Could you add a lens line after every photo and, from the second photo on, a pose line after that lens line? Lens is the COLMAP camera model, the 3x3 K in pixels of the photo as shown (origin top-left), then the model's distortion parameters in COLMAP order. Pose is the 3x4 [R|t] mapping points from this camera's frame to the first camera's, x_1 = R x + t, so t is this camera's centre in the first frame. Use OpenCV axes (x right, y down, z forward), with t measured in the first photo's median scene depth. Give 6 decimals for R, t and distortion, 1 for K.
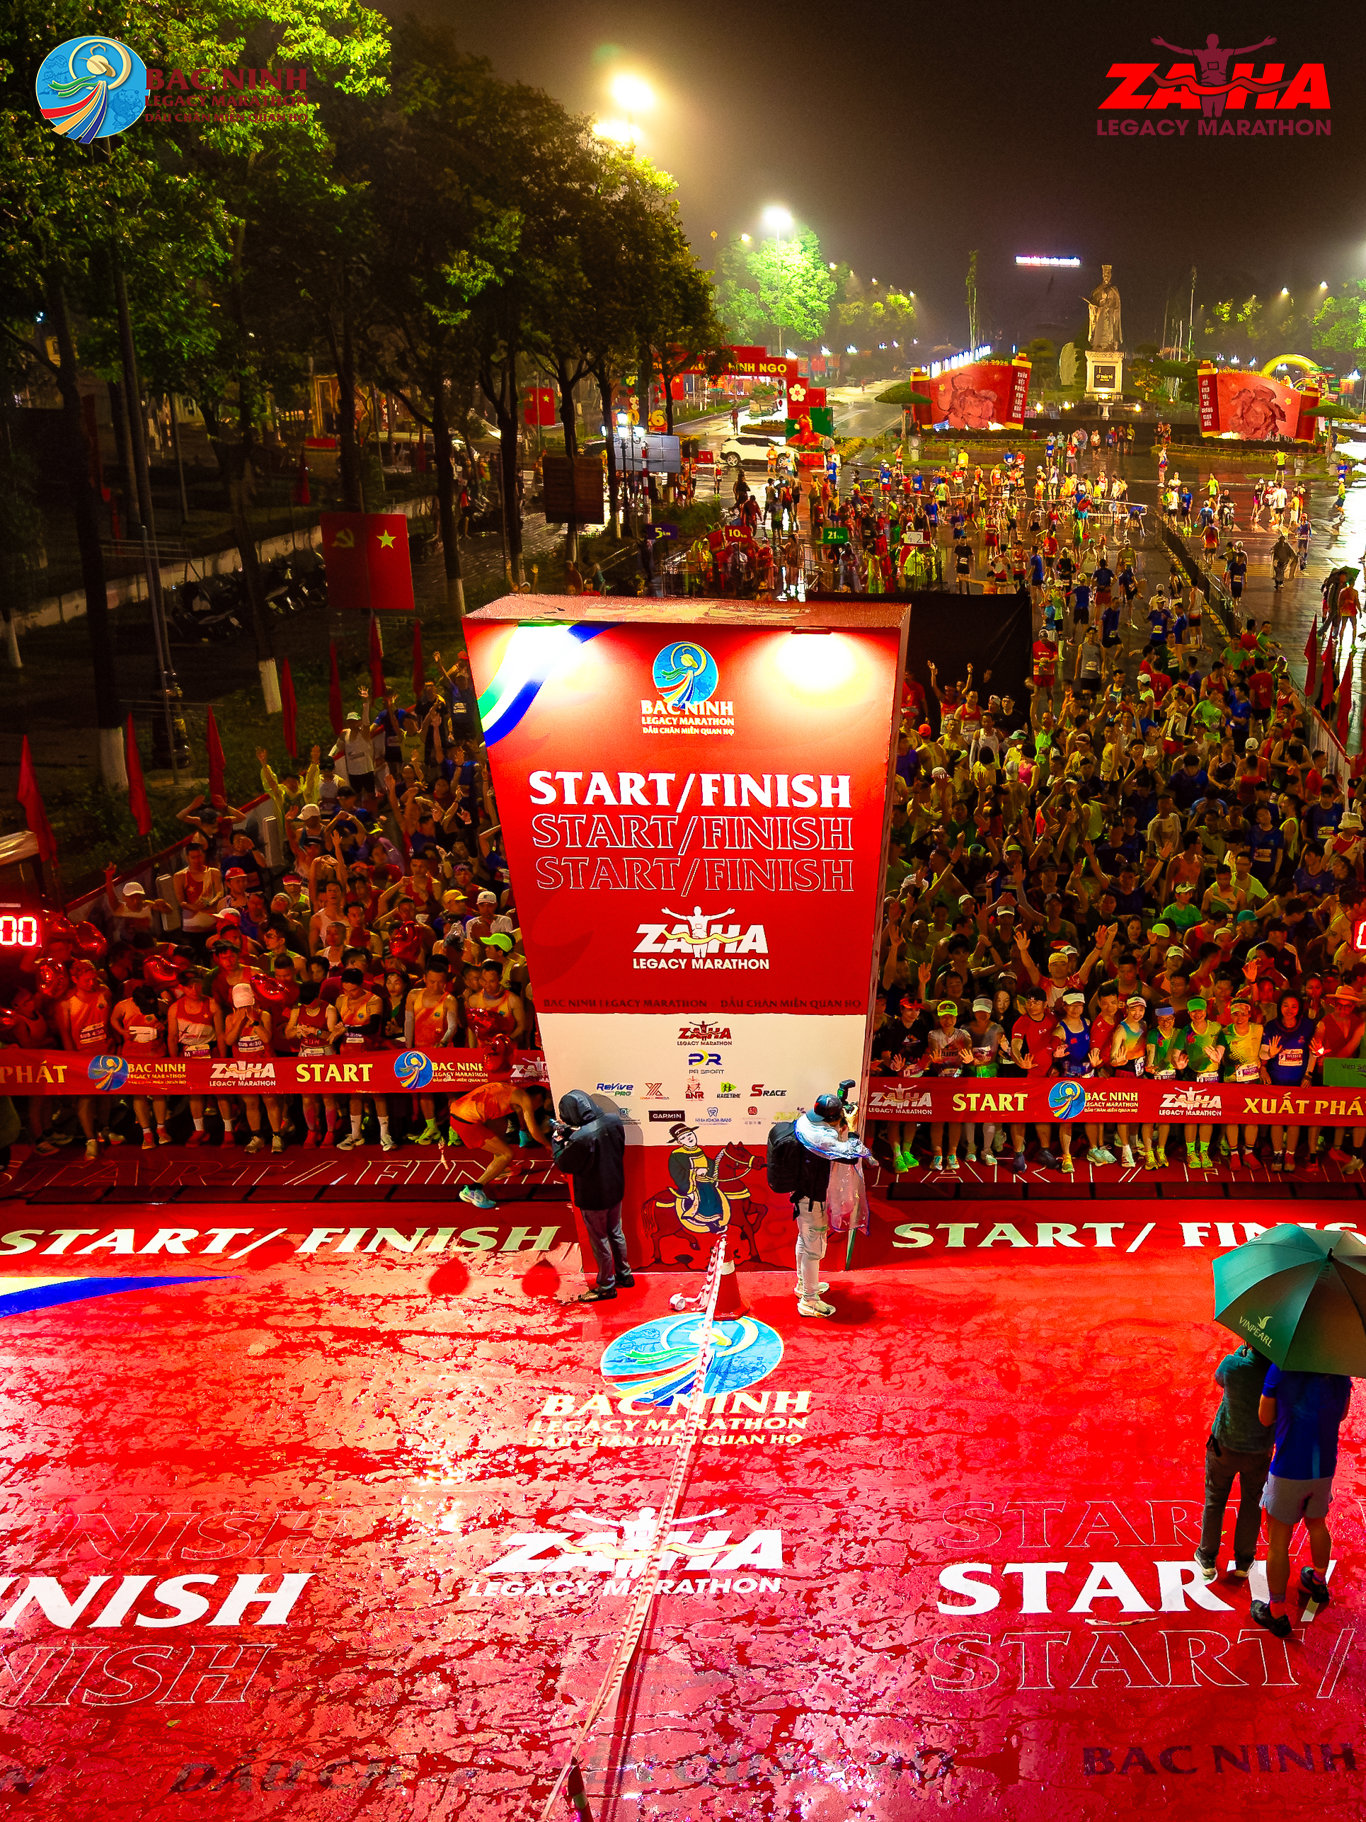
lens RADIAL K [[1844.4, 0, 1123.7], [0, 1844.4, 1004.1], [0, 0, 1]] dist [0.023783, -0.051524]
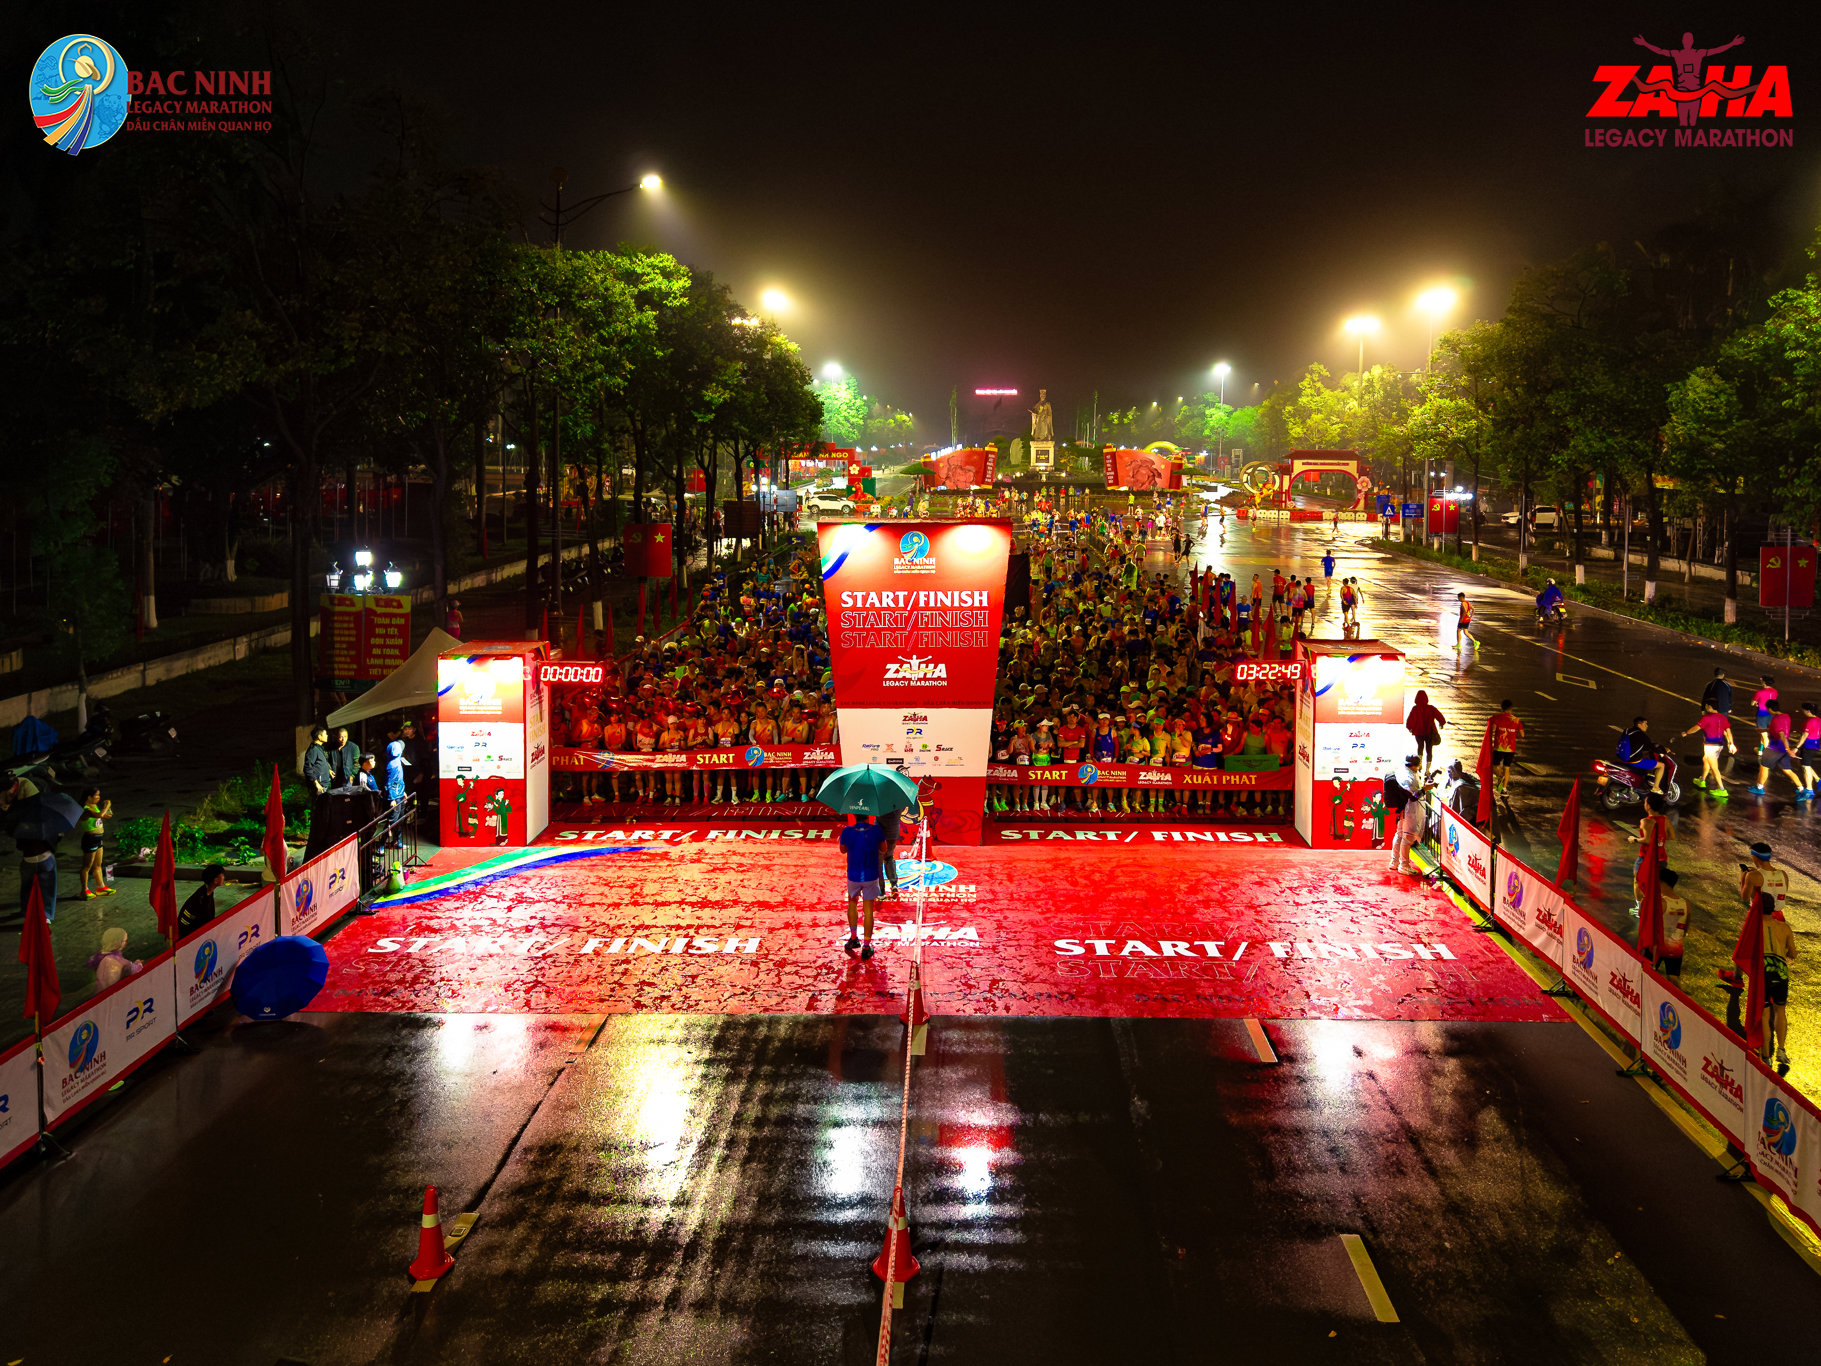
lens RADIAL K [[1306.6, 0, 927.3], [0, 1306.6, 533.0], [0, 0, 1]] dist [0.048067, -0.002144]
pose [[0.995618, -0.023792, -0.090434, -0.077366], [-0.001750, 0.962181, -0.272405, 0.213125], [0.093495, 0.271370, 0.957923, -0.446528]]
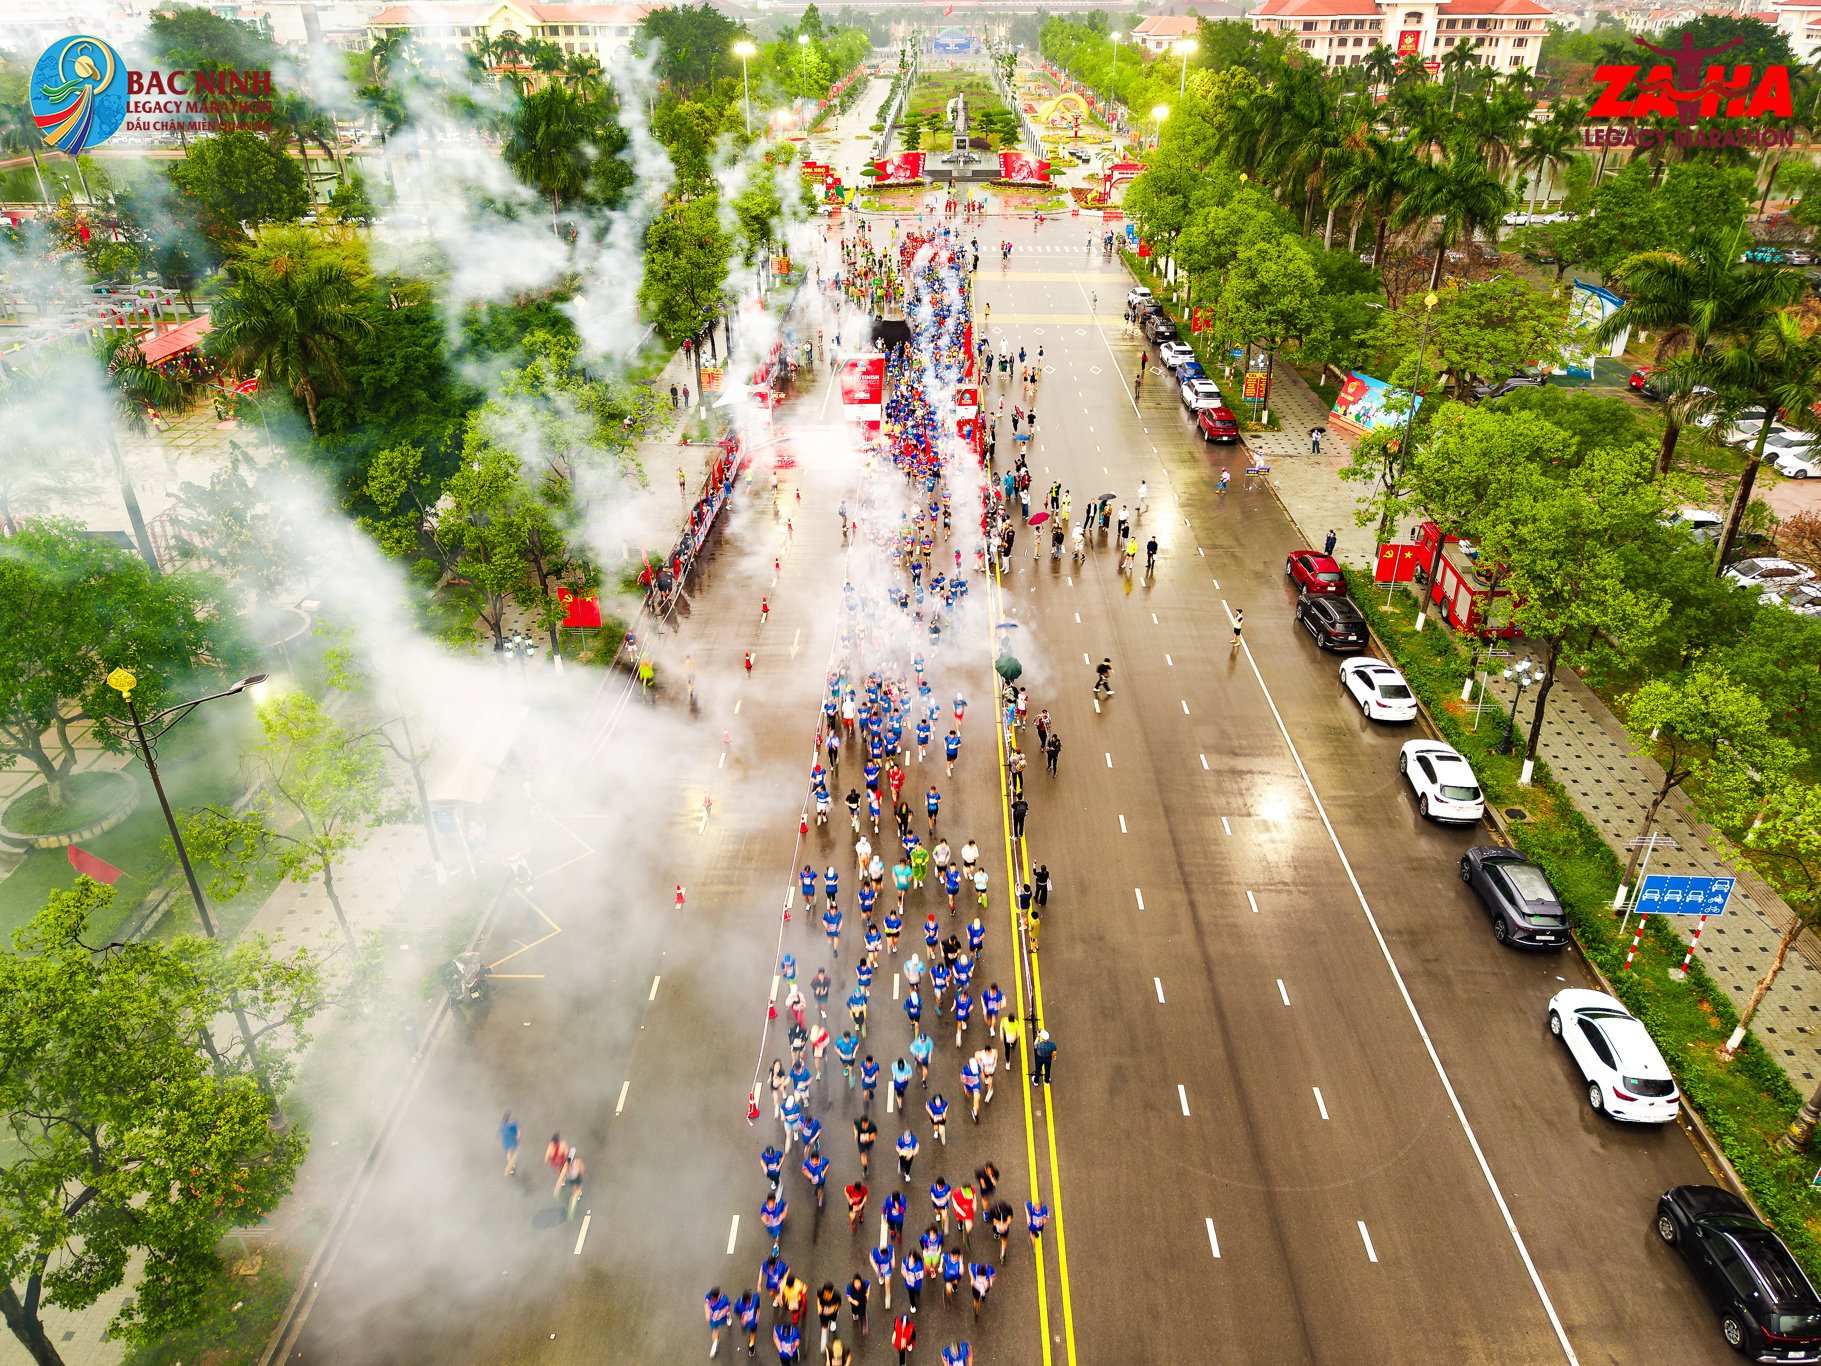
lens RADIAL K [[1258.1, 0, 910.7], [0, 1258.1, 650.8], [0, 0, 1]] dist [0.008604, -0.005337]
pose [[0.996235, -0.002573, -0.086655, 0.497758], [0.015580, 0.988600, 0.149757, 0.266334], [0.085282, -0.150543, 0.984918, -4.896858]]
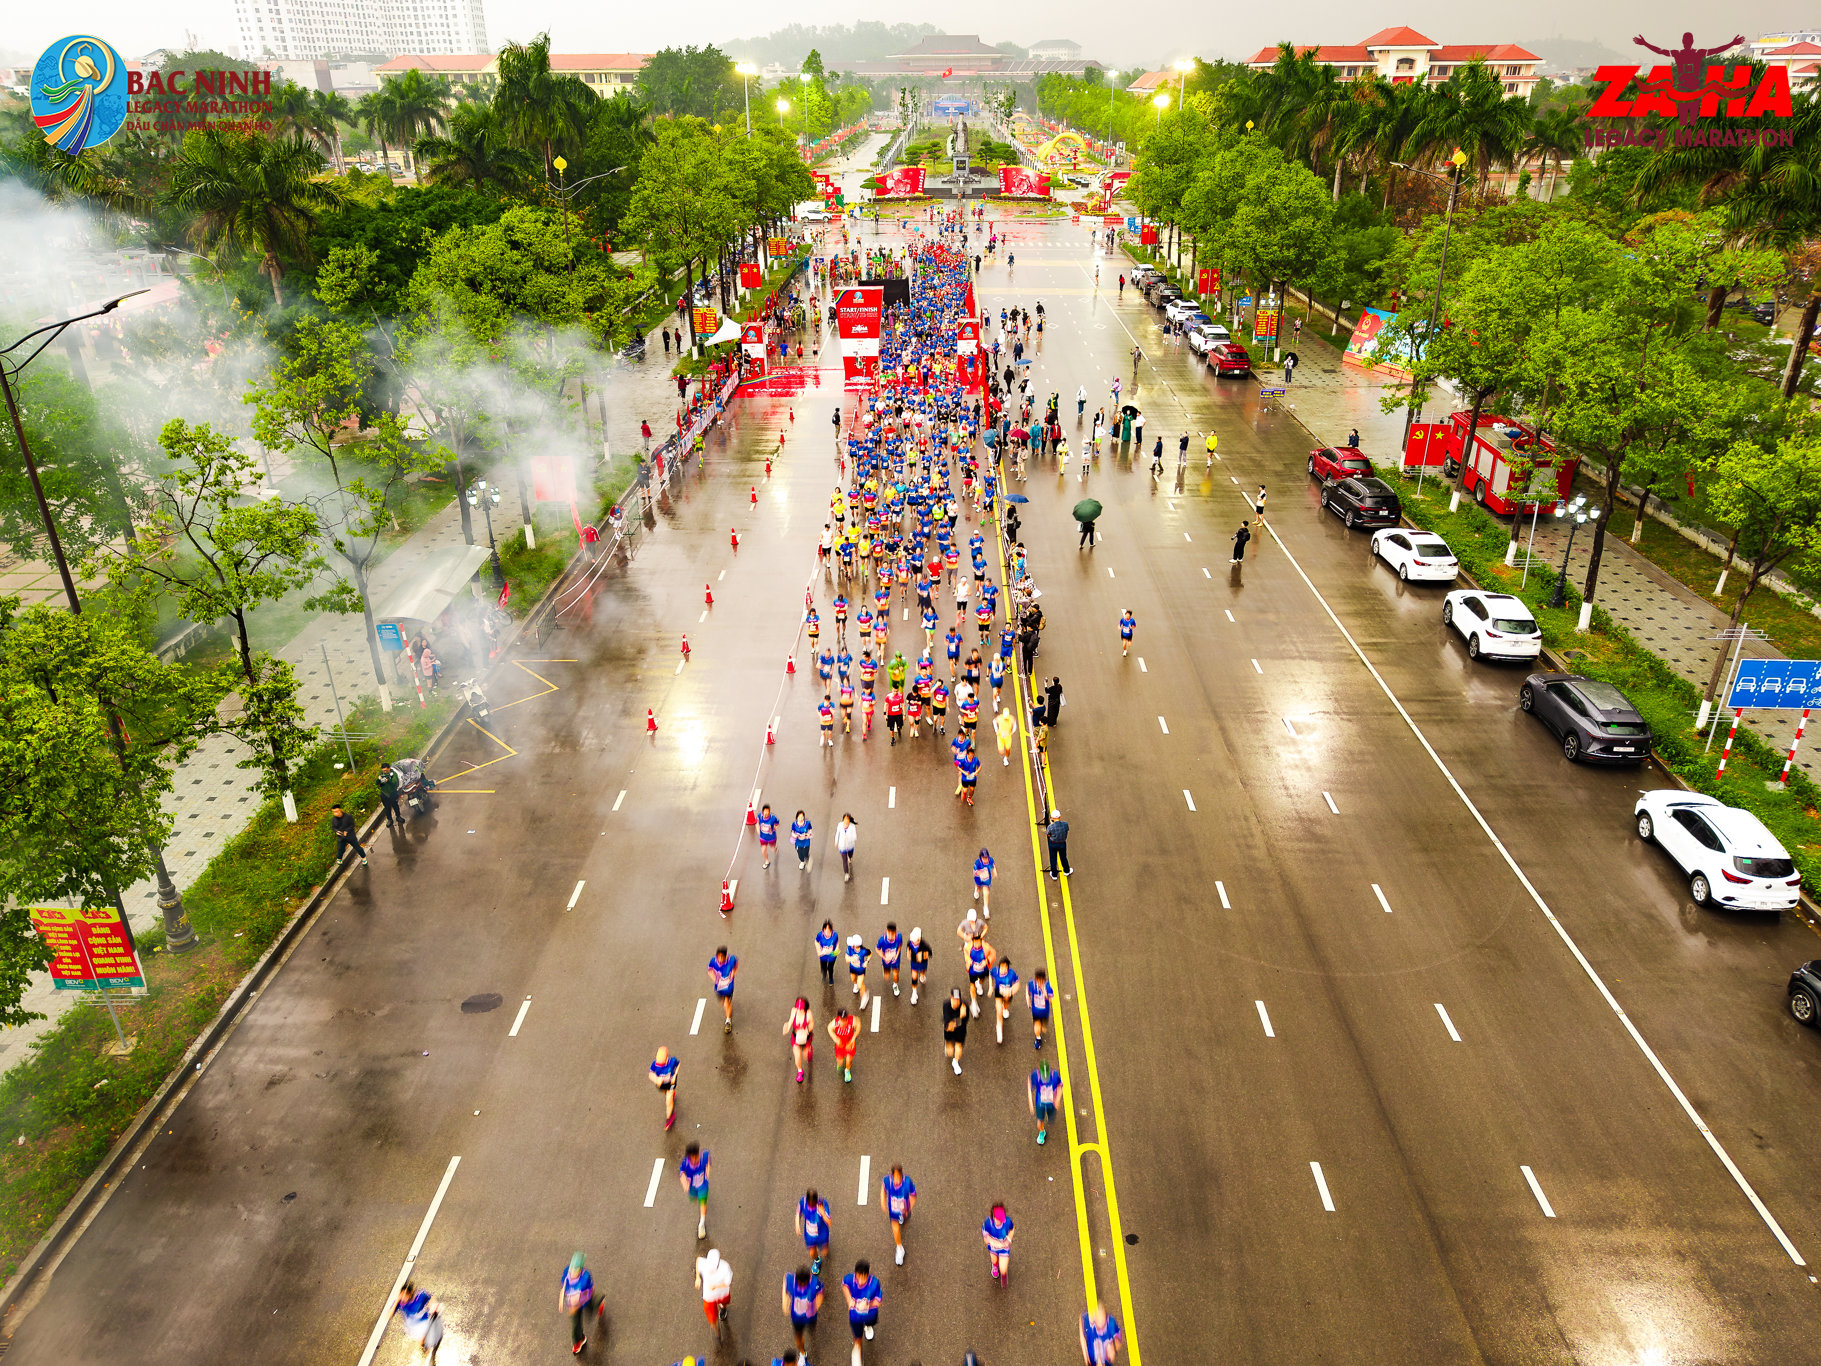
lens RADIAL K [[1250.6, 0, 910.7], [0, 1250.6, 658.4], [0, 0, 1]] dist [0.007683, -0.004007]
pose [[0.996165, -0.007939, -0.087139, 0.474825], [0.016132, 0.995467, 0.093729, 0.908401], [0.085999, -0.094775, 0.991777, -4.665606]]
